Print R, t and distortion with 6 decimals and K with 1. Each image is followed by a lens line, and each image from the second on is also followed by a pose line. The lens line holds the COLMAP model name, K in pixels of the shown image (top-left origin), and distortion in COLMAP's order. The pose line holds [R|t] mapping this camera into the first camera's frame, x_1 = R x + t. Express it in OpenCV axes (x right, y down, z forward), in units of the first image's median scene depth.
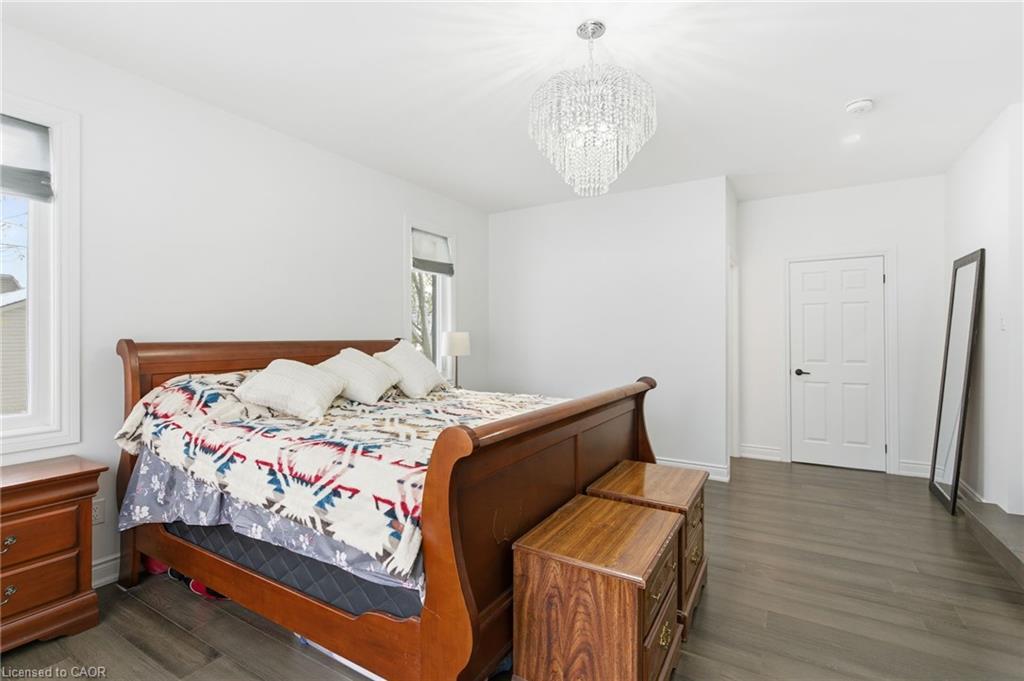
lens RADIAL K [[431.8, 0, 512.0], [0, 431.8, 340.5], [0, 0, 1]] dist [0.068684, -0.000128]
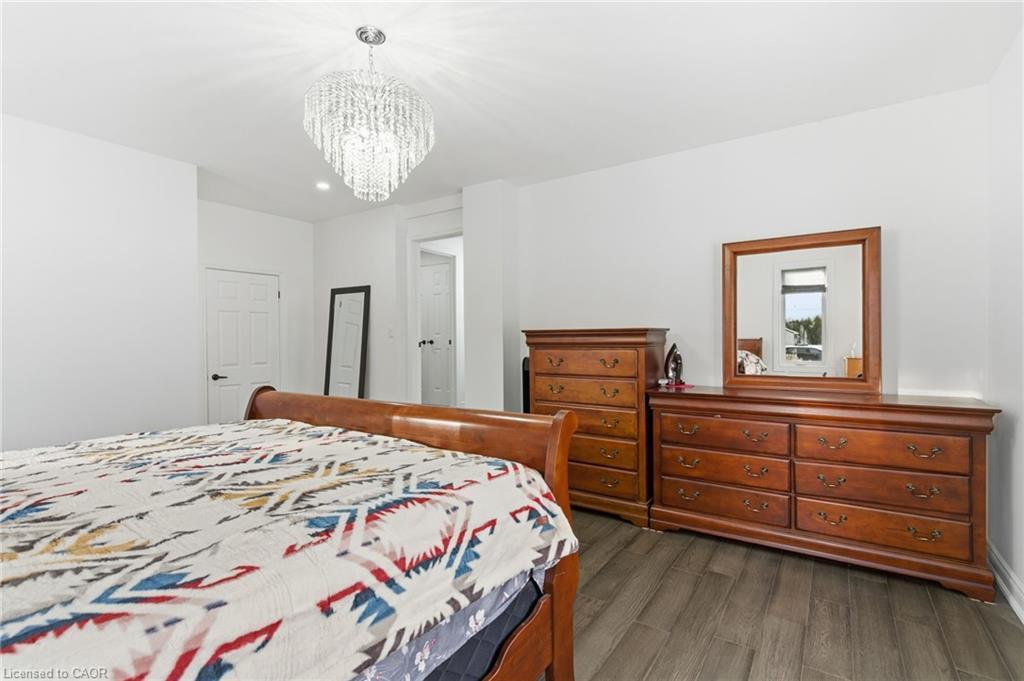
lens RADIAL K [[476.6, 0, 513.6], [0, 476.6, 337.1], [0, 0, 1]] dist [0.007740, -0.000954]
pose [[0.044180, 0.009886, 0.998975, -1.129671], [0.011519, 0.999880, -0.010404, 0.001925], [-0.998957, 0.011967, 0.044060, 0.821399]]
